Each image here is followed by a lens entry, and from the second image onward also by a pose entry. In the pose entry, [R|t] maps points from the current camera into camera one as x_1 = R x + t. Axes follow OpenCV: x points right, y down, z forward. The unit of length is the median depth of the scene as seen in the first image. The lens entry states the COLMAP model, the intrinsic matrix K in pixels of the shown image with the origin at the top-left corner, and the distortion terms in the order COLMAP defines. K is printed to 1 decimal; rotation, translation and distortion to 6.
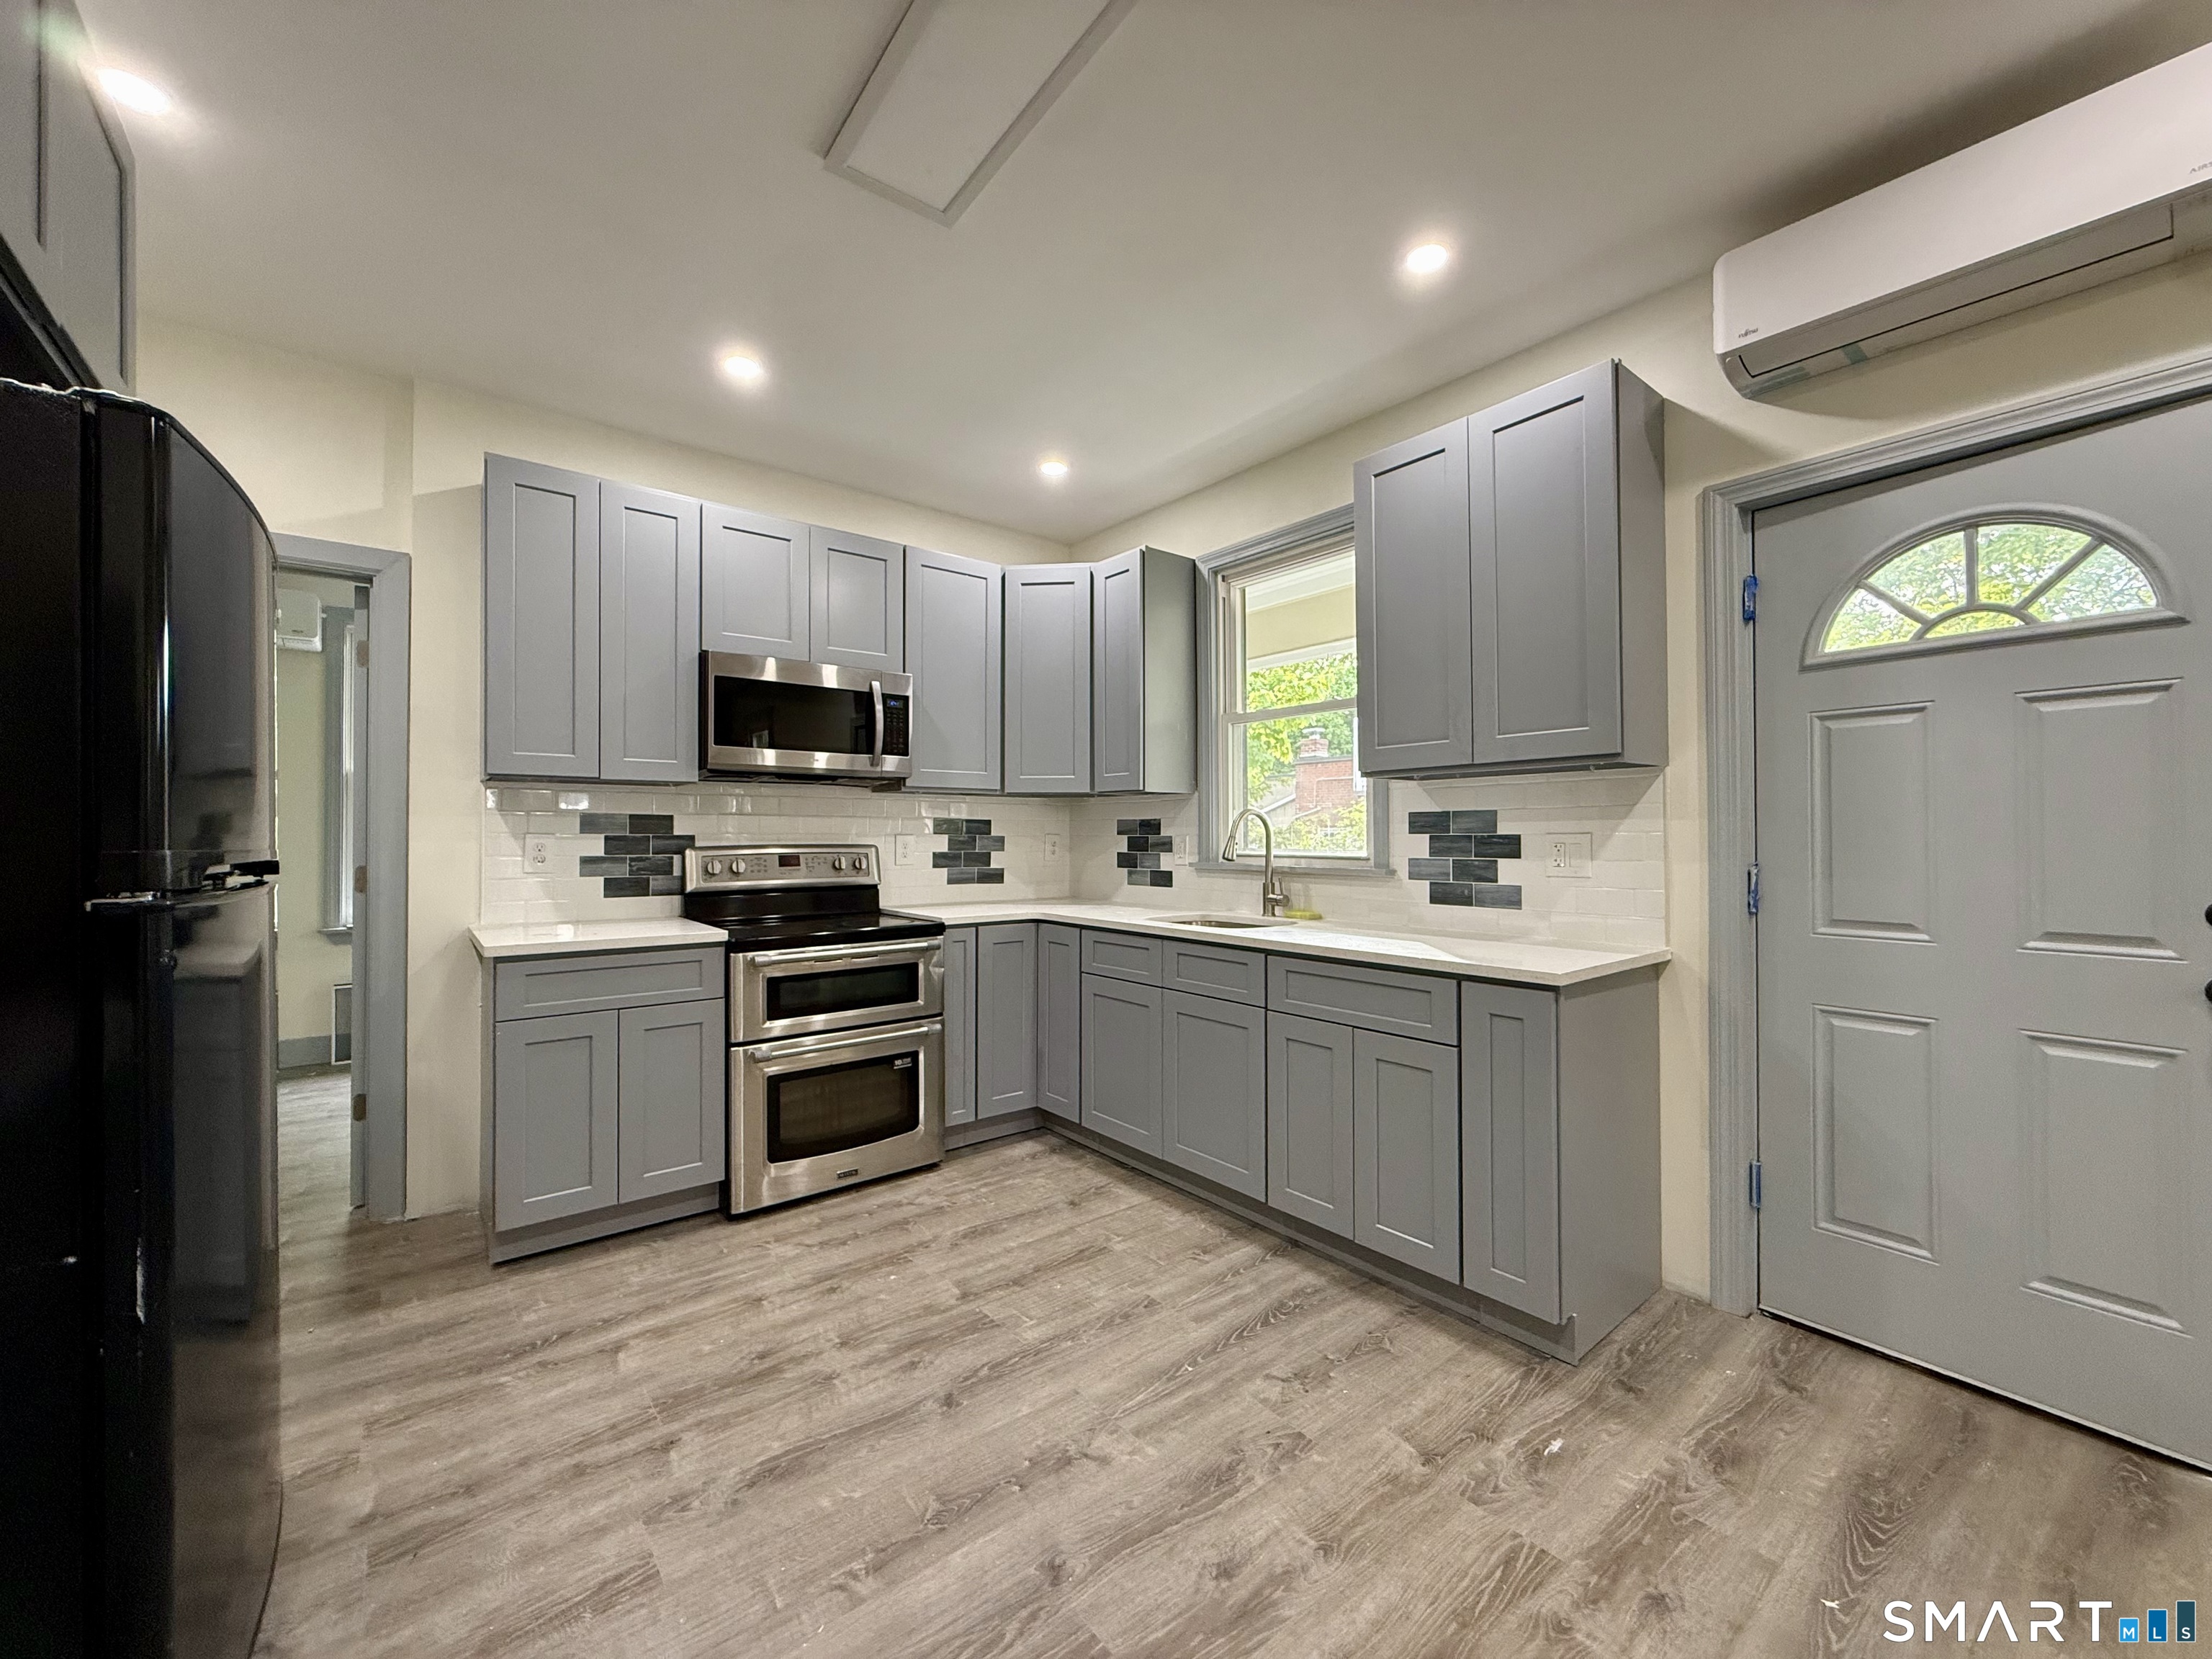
lens RADIAL K [[880.1, 0, 1103.0], [0, 880.1, 828.8], [0, 0, 1]] dist [-0.000153, -0.000338]
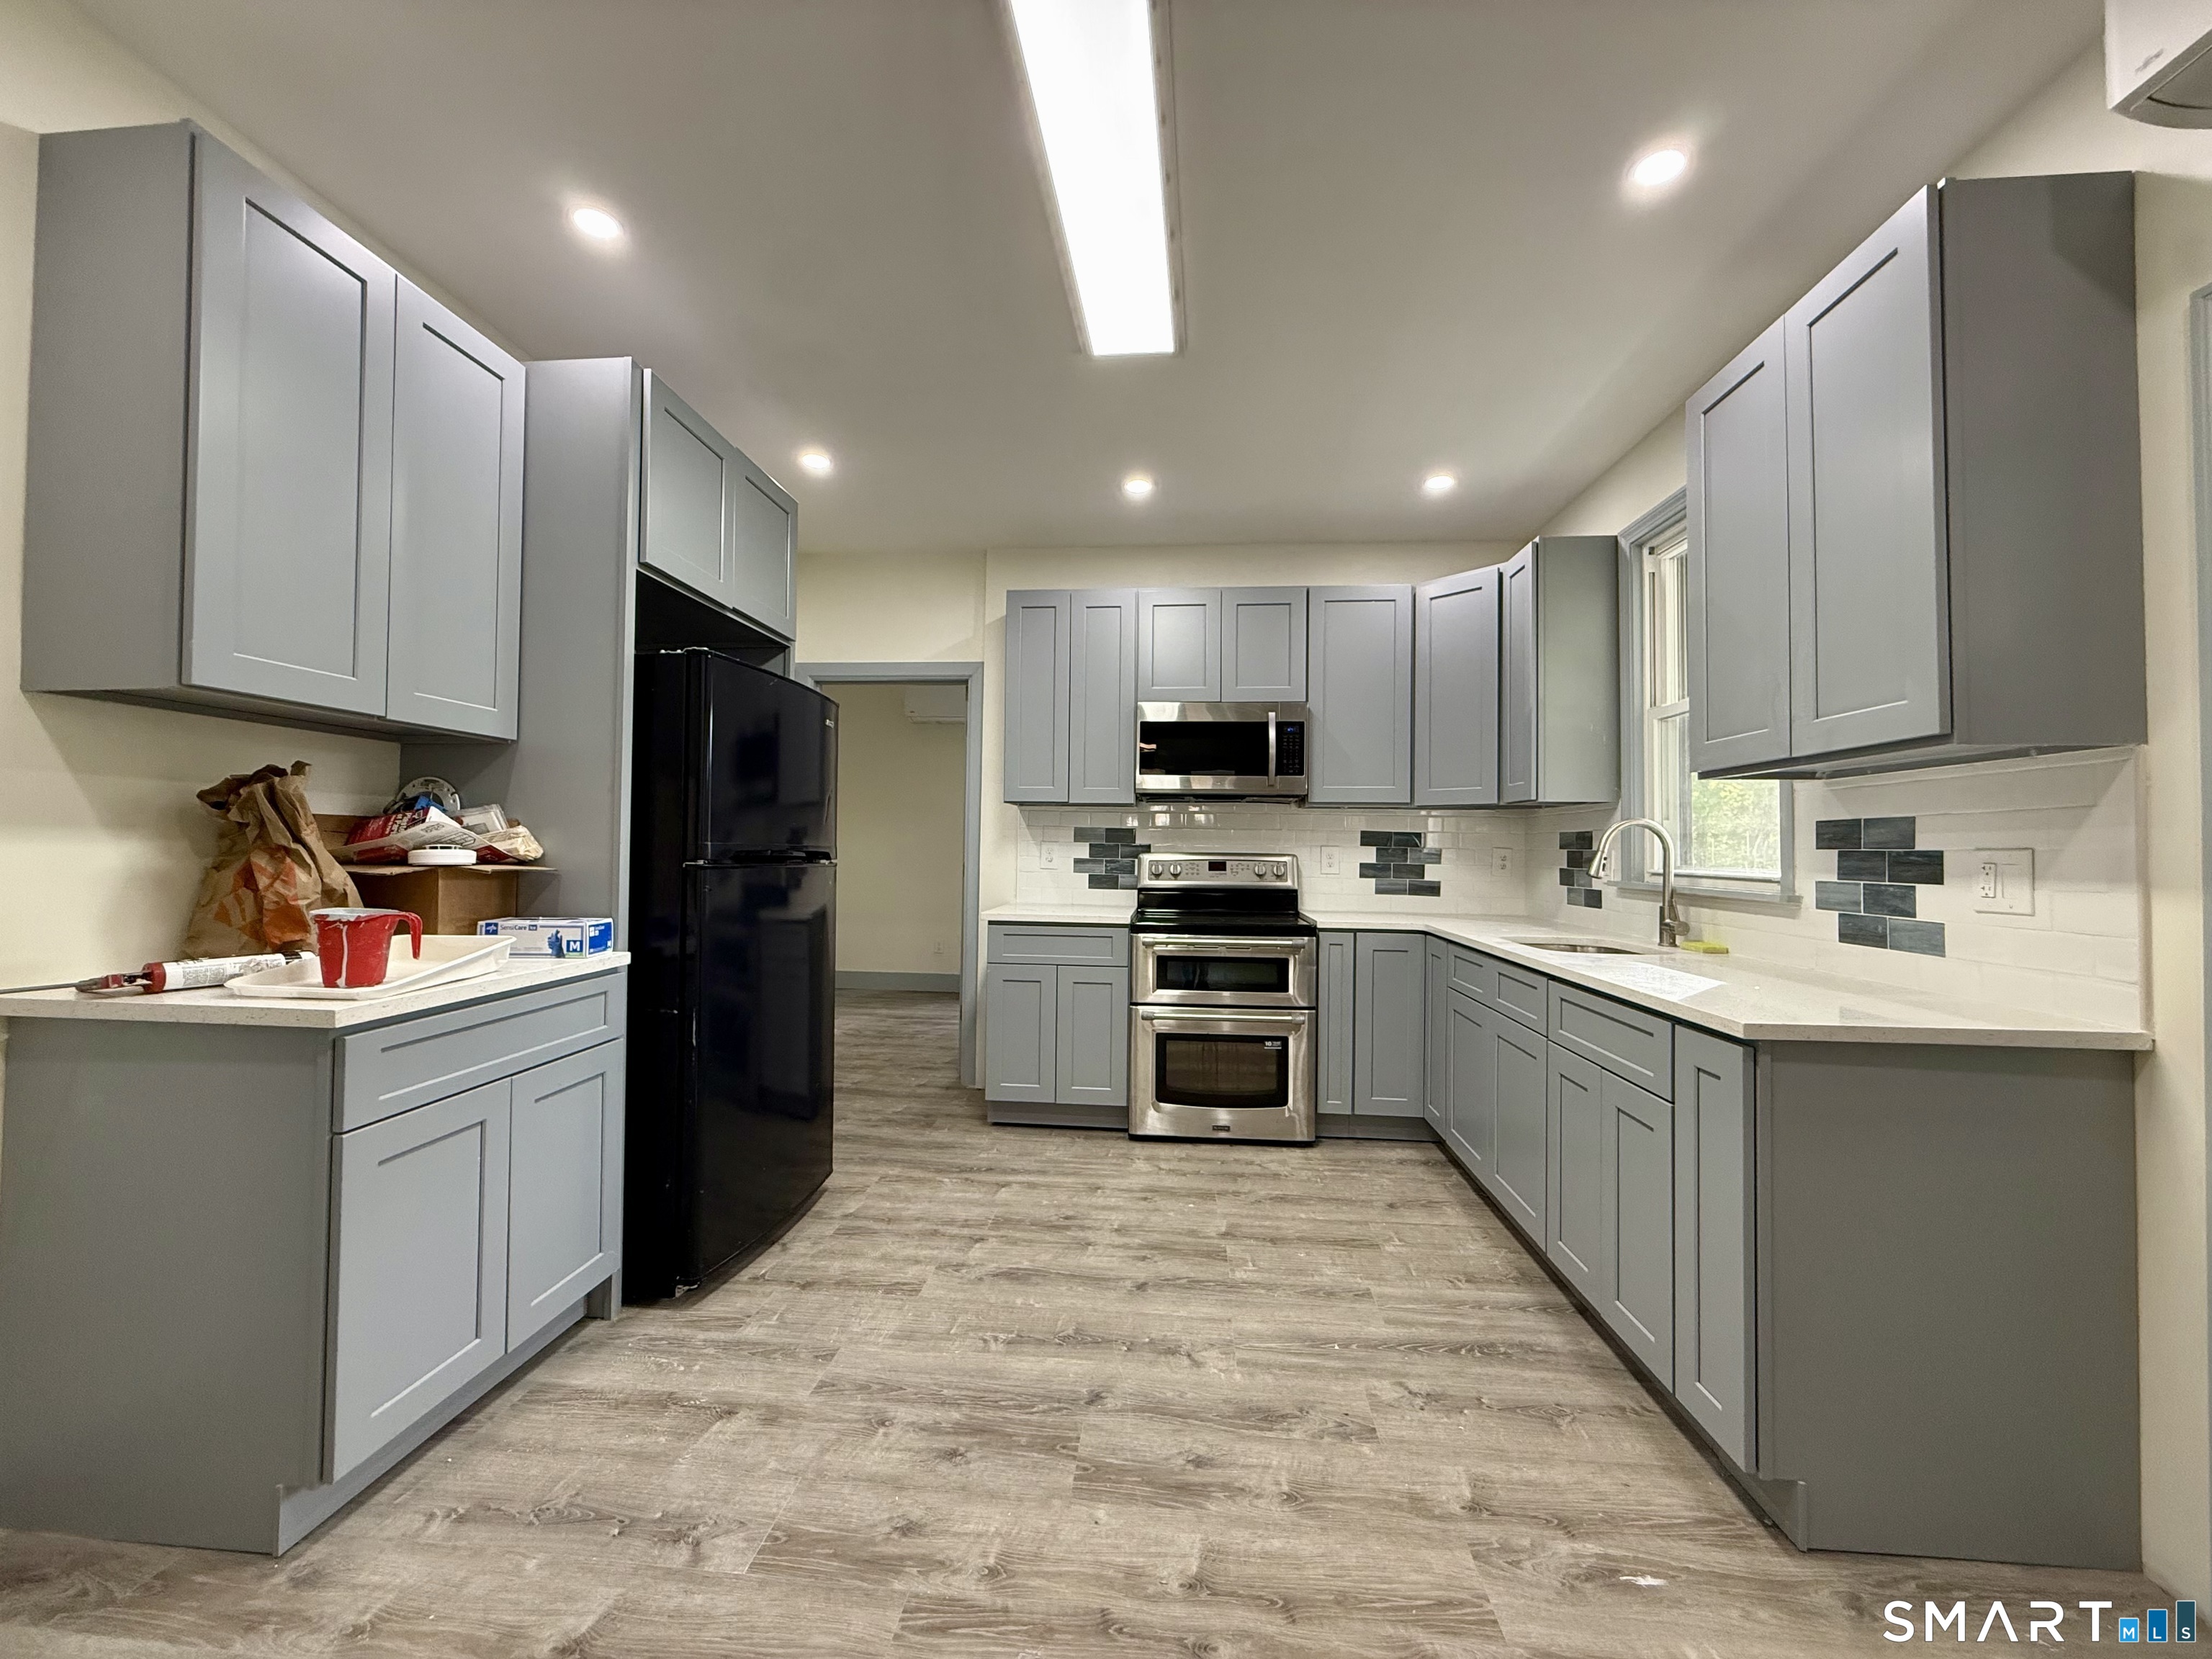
lens RADIAL K [[880.1, 0, 1103.0], [0, 880.1, 828.8], [0, 0, 1]] dist [-0.000153, -0.000338]
pose [[0.722349, -0.003748, -0.691519, 0.467909], [-0.008640, 0.999858, -0.014444, 0.004935], [0.691475, 0.016409, 0.722214, 0.021603]]
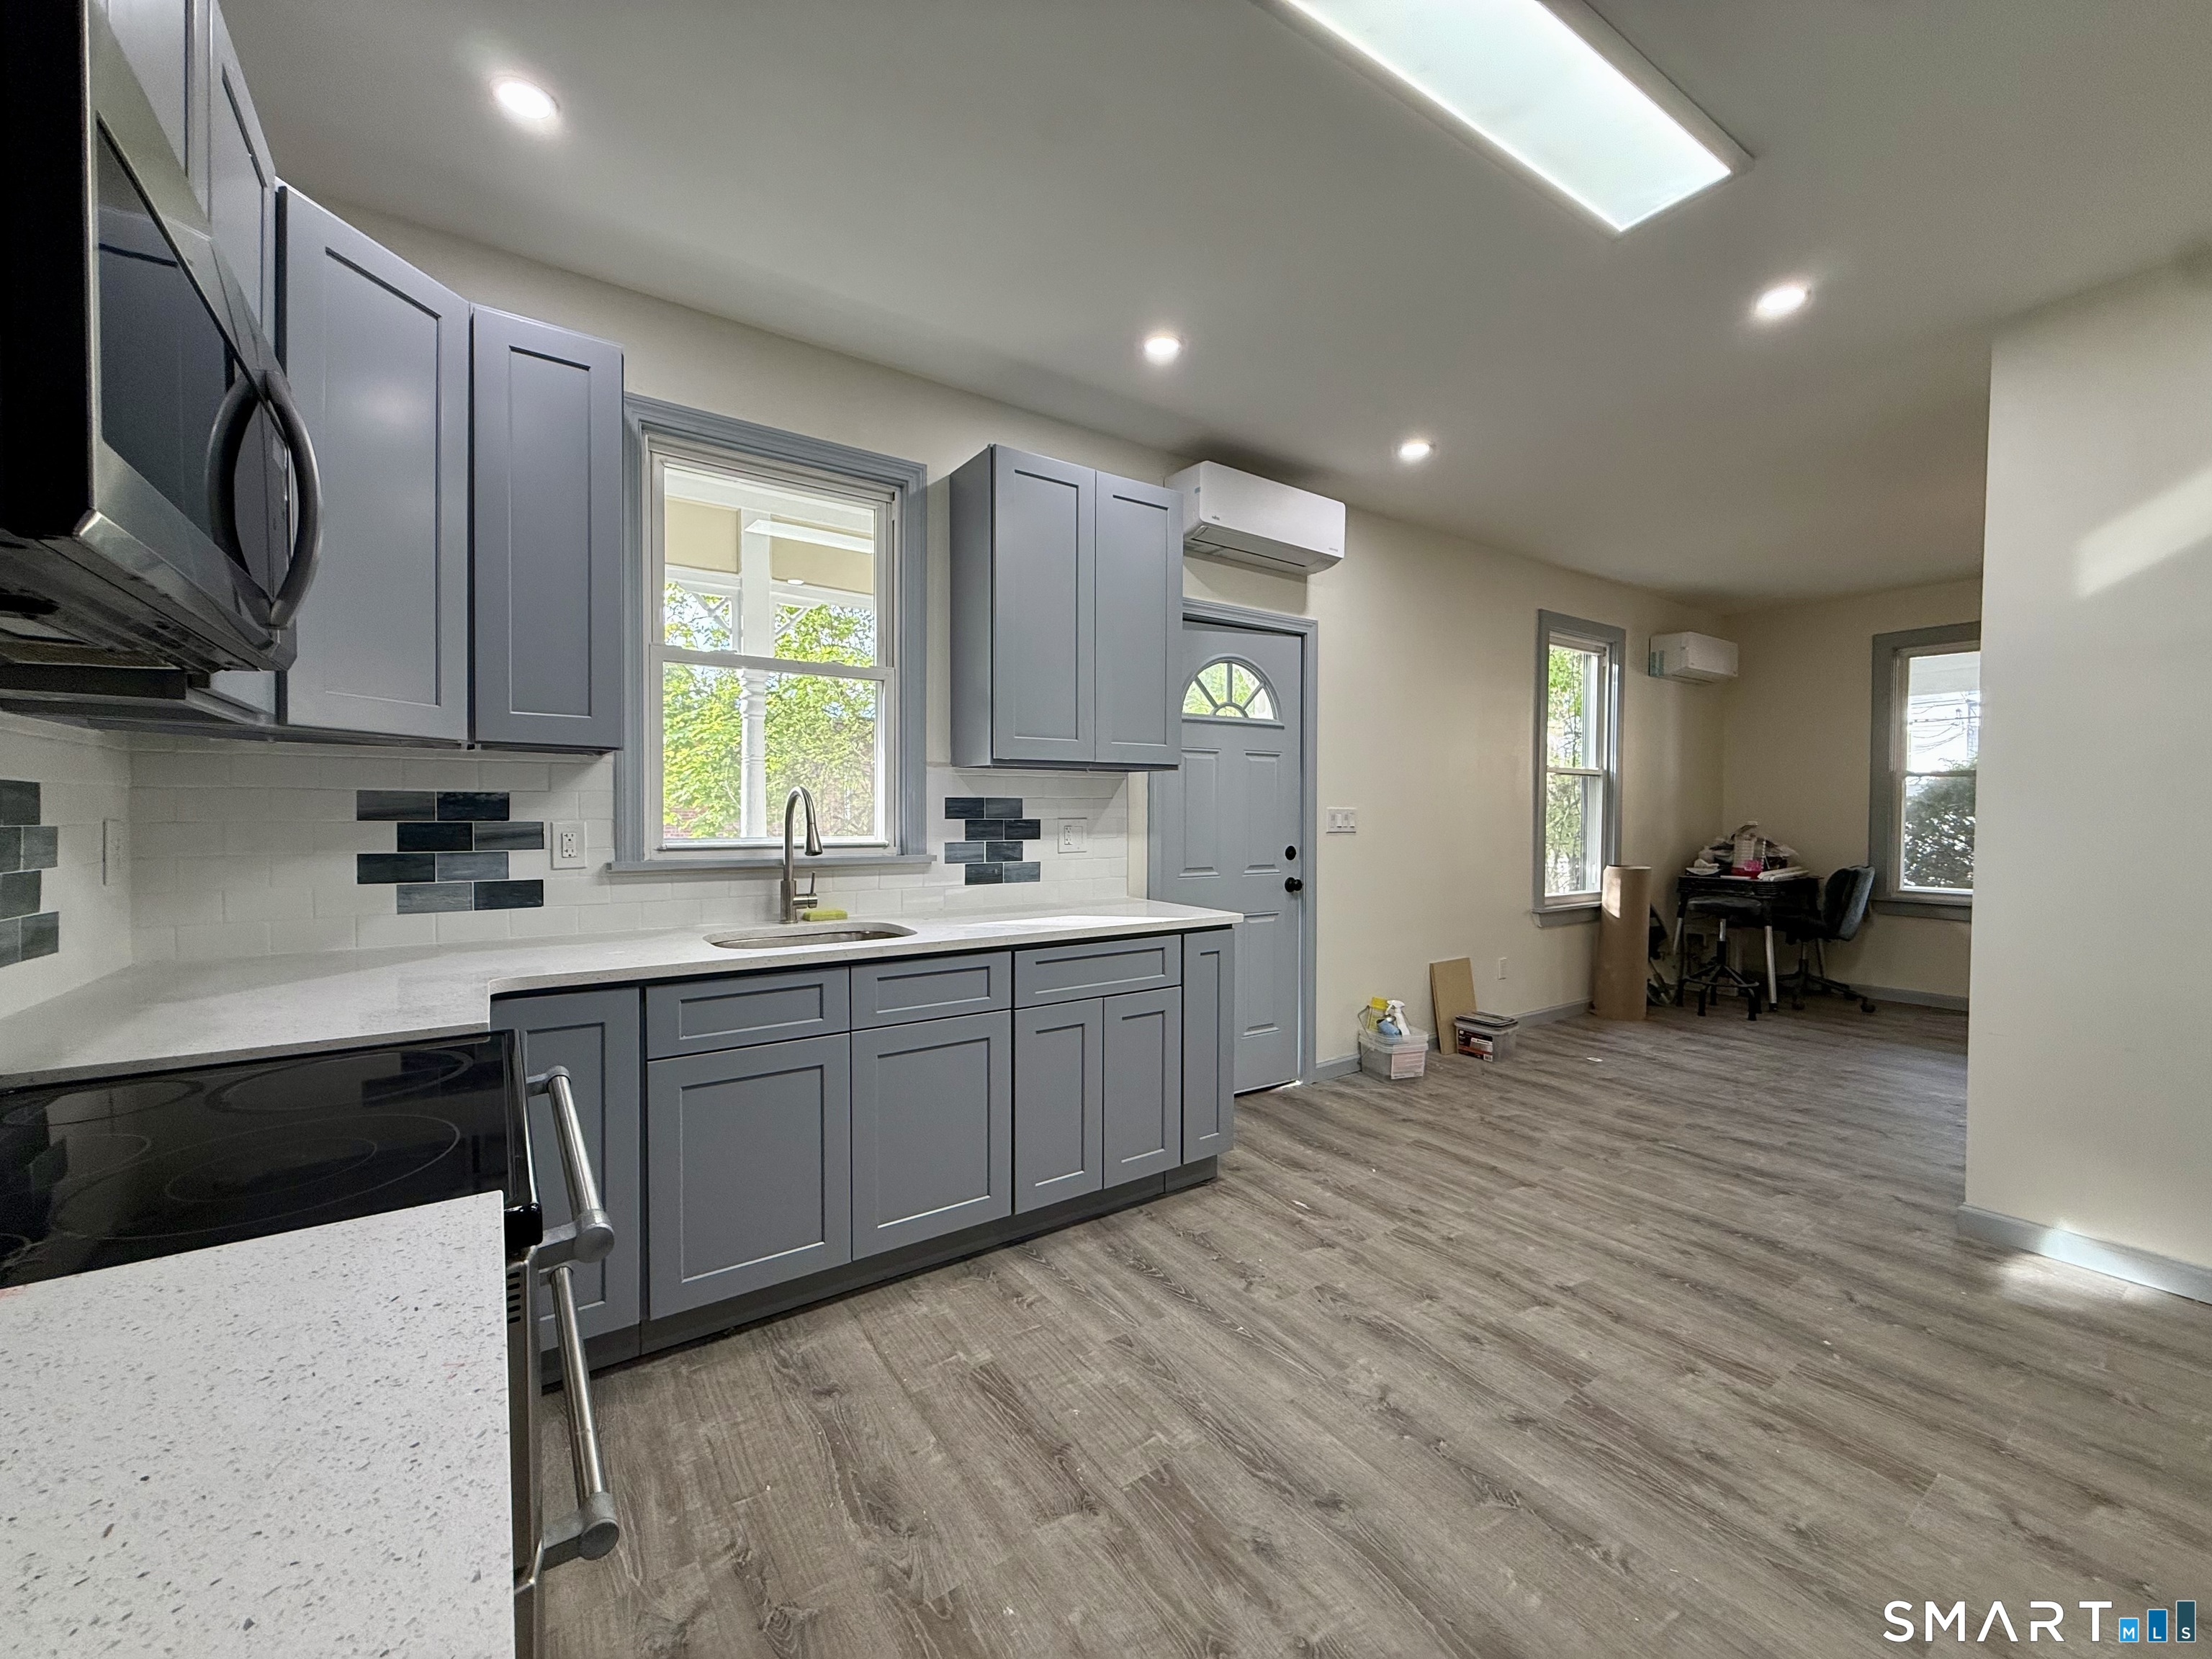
lens RADIAL K [[880.1, 0, 1103.0], [0, 880.1, 828.8], [0, 0, 1]] dist [-0.000153, -0.000338]
pose [[0.068814, -0.019958, 0.997430, -0.711794], [-0.013110, 0.999695, 0.020908, -0.006876], [-0.997543, -0.014515, 0.068531, 0.817532]]
